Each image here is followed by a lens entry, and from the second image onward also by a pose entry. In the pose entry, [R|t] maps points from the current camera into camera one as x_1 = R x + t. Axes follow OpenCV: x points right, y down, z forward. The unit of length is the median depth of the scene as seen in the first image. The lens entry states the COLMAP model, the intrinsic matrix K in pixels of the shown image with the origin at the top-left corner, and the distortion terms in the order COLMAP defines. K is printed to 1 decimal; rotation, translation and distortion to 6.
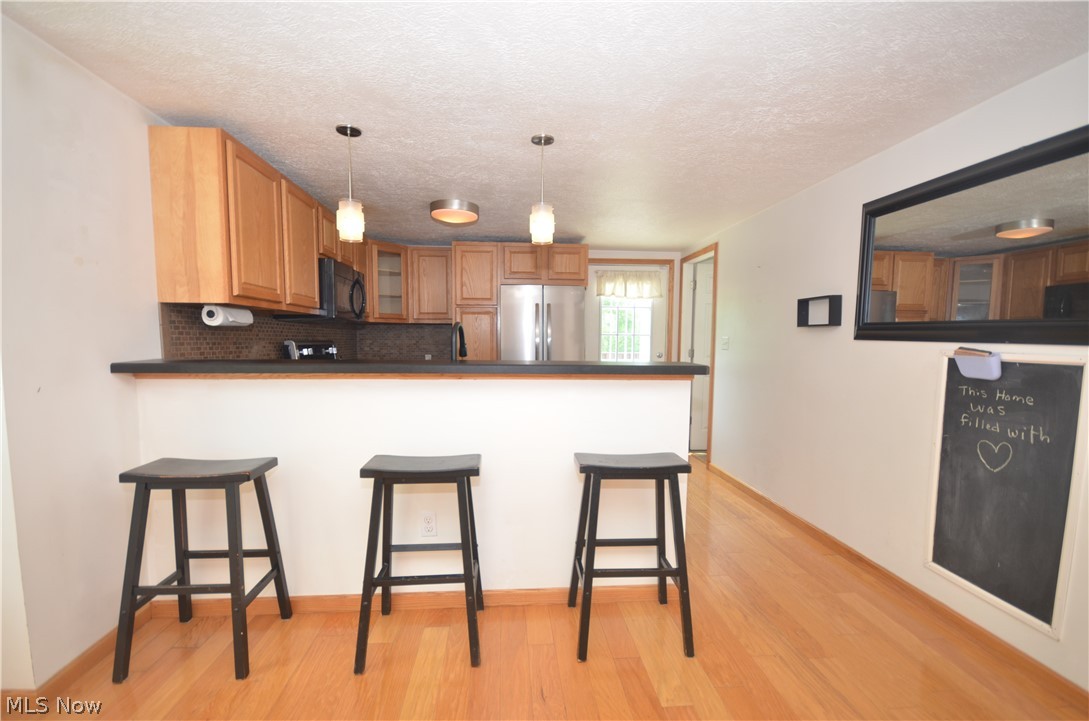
lens RADIAL K [[475.7, 0, 550.7], [0, 475.7, 394.8], [0, 0, 1]] dist [0.004431, -0.009097]
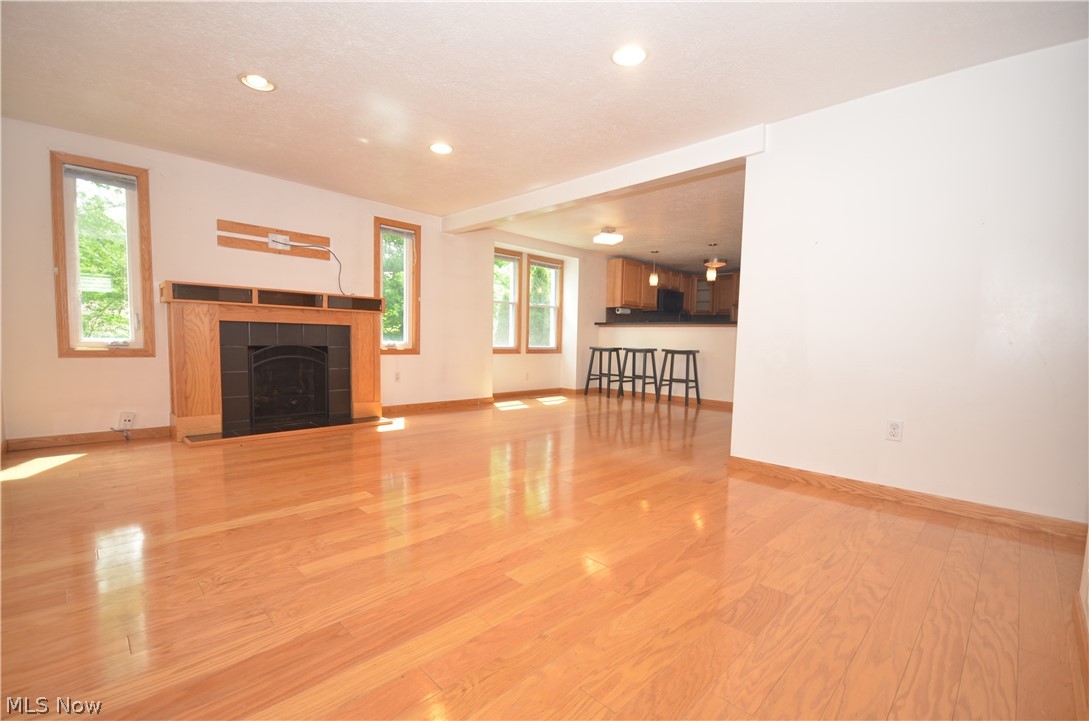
lens RADIAL K [[475.7, 0, 542.4], [0, 475.7, 376.6], [0, 0, 1]] dist [0.004431, -0.009097]
pose [[0.635202, 0.069012, -0.769256, 1.275314], [-0.106924, 0.994267, 0.000907, 0.284610], [0.764909, 0.081676, 0.638940, -1.233753]]
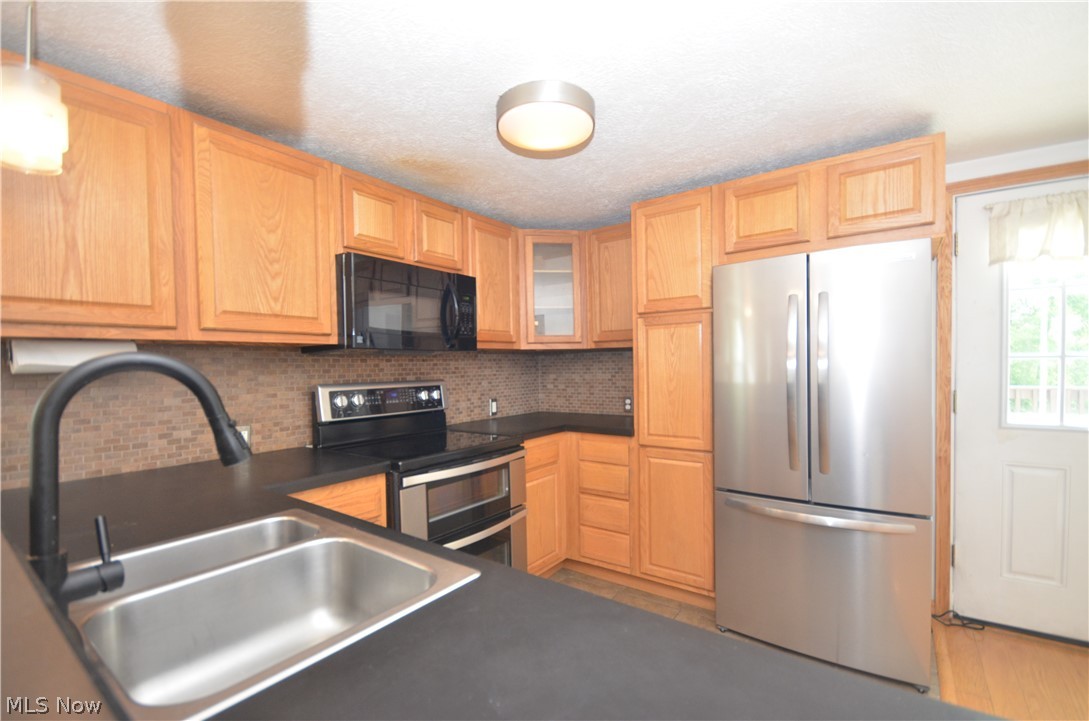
lens RADIAL K [[475.7, 0, 541.8], [0, 475.7, 378.5], [0, 0, 1]] dist [0.004431, -0.009097]
pose [[0.750624, 0.002405, -0.660726, 0.140545], [-0.055830, 0.996648, -0.059798, -0.115013], [0.658367, 0.081774, 0.748242, 0.812135]]
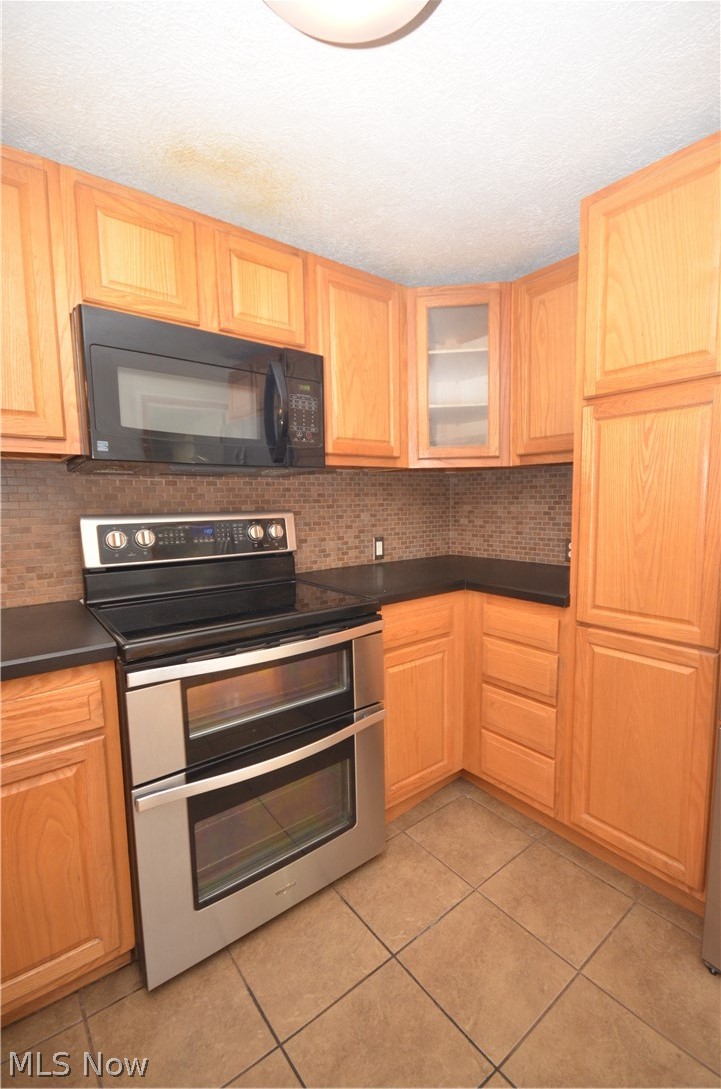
lens RADIAL K [[475.7, 0, 376.7], [0, 475.7, 551.7], [0, 0, 1]] dist [0.004431, -0.009097]
pose [[0.552472, 0.079459, -0.829736, 0.001471], [-0.078636, 0.995975, 0.043020, -0.139153], [0.829814, 0.041480, 0.556496, 1.124269]]
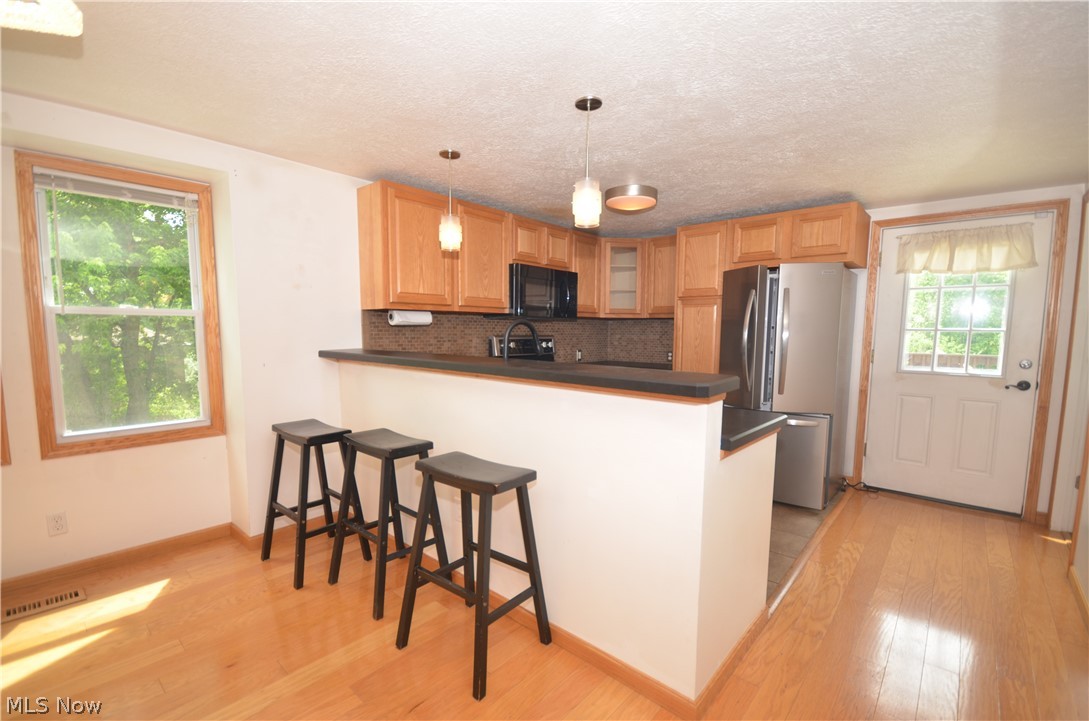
lens RADIAL K [[475.7, 0, 541.1], [0, 475.7, 377.6], [0, 0, 1]] dist [0.004431, -0.009097]
pose [[0.682593, 0.075006, -0.726940, 0.466295], [-0.088949, 0.995850, 0.019230, -0.048841], [0.725366, 0.051535, 0.686432, 0.314141]]
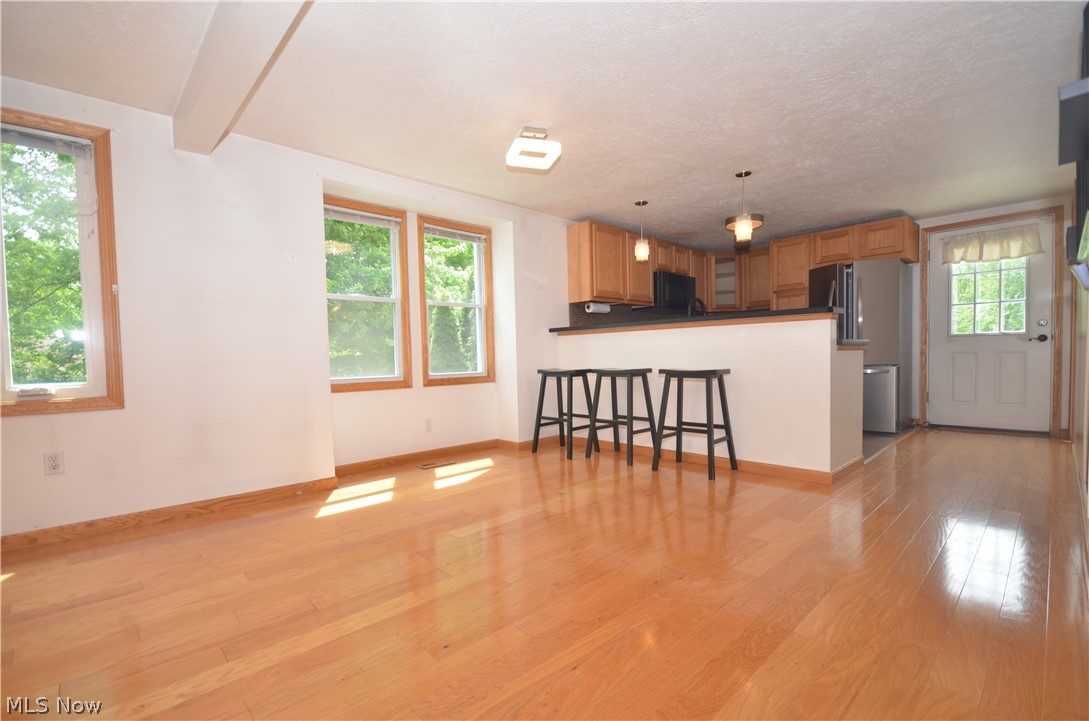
lens RADIAL K [[487.4, 0, 541.3], [0, 487.4, 377.9], [0, 0, 1]] dist [0.001761, -0.006839]
pose [[0.614434, 0.014817, -0.788829, 0.677892], [-0.063719, 0.997489, -0.030896, 0.174179], [0.786391, 0.069247, 0.613835, -0.354360]]
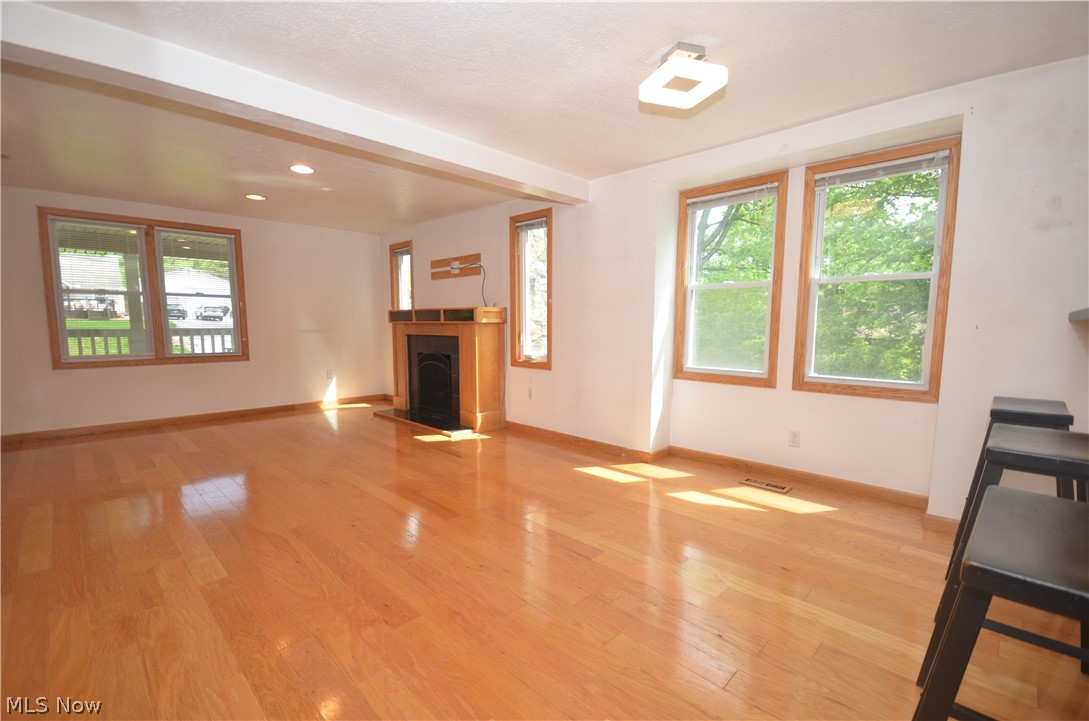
lens RADIAL K [[475.7, 0, 544.2], [0, 475.7, 380.6], [0, 0, 1]] dist [0.004431, -0.009097]
pose [[-0.771059, 0.070179, -0.632884, 0.486858], [-0.079518, 0.975516, 0.205051, -0.025703], [0.631779, 0.208432, -0.746600, 0.720108]]
